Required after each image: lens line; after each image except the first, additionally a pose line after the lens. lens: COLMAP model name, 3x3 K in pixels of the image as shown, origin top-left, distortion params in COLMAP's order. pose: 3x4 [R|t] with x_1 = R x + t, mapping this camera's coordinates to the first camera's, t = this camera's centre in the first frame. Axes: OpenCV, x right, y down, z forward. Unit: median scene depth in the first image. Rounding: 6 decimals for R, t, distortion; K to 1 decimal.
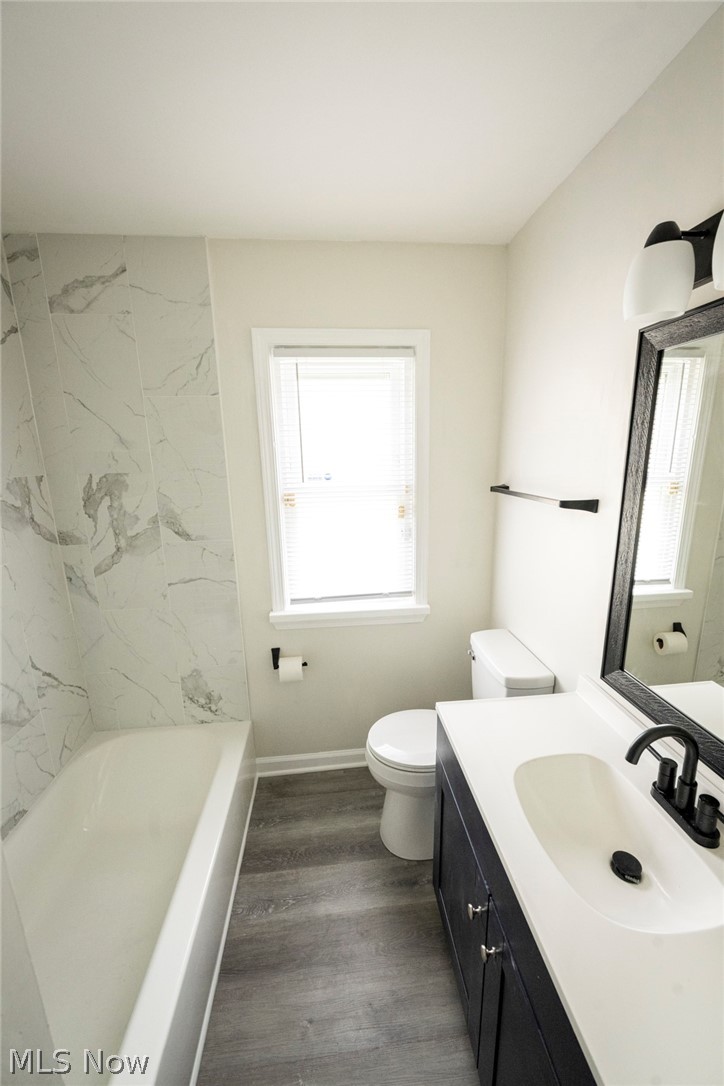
lens RADIAL K [[430.6, 0, 365.2], [0, 430.6, 543.6], [0, 0, 1]] dist [0.001088, -0.000406]
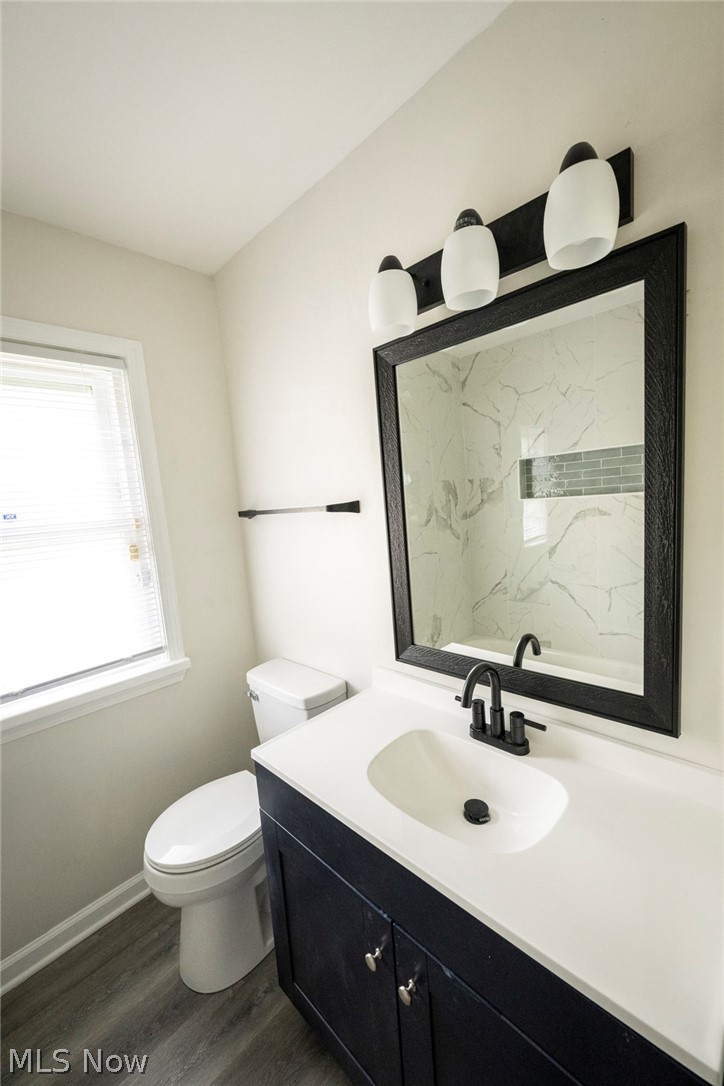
lens RADIAL K [[430.6, 0, 368.5], [0, 430.6, 546.9], [0, 0, 1]] dist [0.001088, -0.000406]
pose [[0.763340, -0.110252, 0.636520, -0.109536], [0.195122, 0.978657, -0.064483, 0.065133], [-0.615825, 0.173422, 0.768560, 0.120592]]
